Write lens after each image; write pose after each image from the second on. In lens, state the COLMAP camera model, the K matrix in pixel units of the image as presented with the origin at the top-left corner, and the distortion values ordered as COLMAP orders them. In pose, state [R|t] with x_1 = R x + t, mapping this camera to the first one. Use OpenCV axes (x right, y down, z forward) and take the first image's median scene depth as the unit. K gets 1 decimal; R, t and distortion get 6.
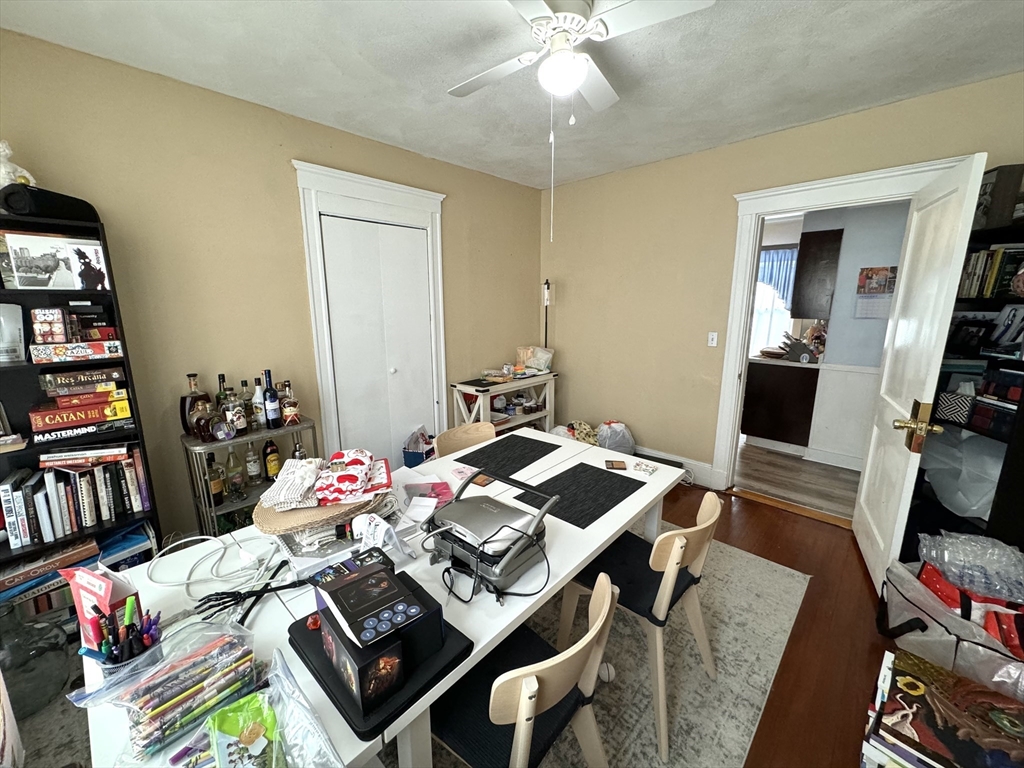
lens RADIAL K [[405.9, 0, 512.0], [0, 405.9, 384.0], [0, 0, 1]] dist [-0.001960, -0.000225]
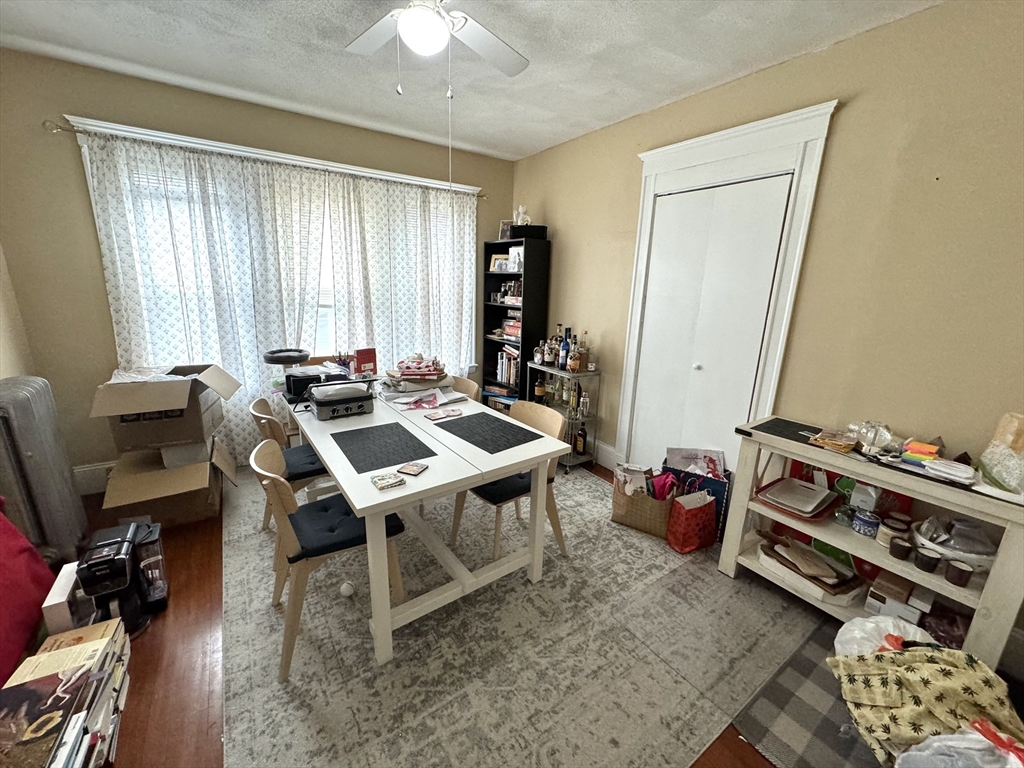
lens RADIAL K [[405.9, 0, 512.0], [0, 405.9, 384.0], [0, 0, 1]] dist [-0.001960, -0.000225]
pose [[-0.207640, 0.239548, -0.948421, 0.852611], [-0.221017, 0.932992, 0.284039, -0.221393], [0.952910, 0.268595, -0.140782, 1.113404]]
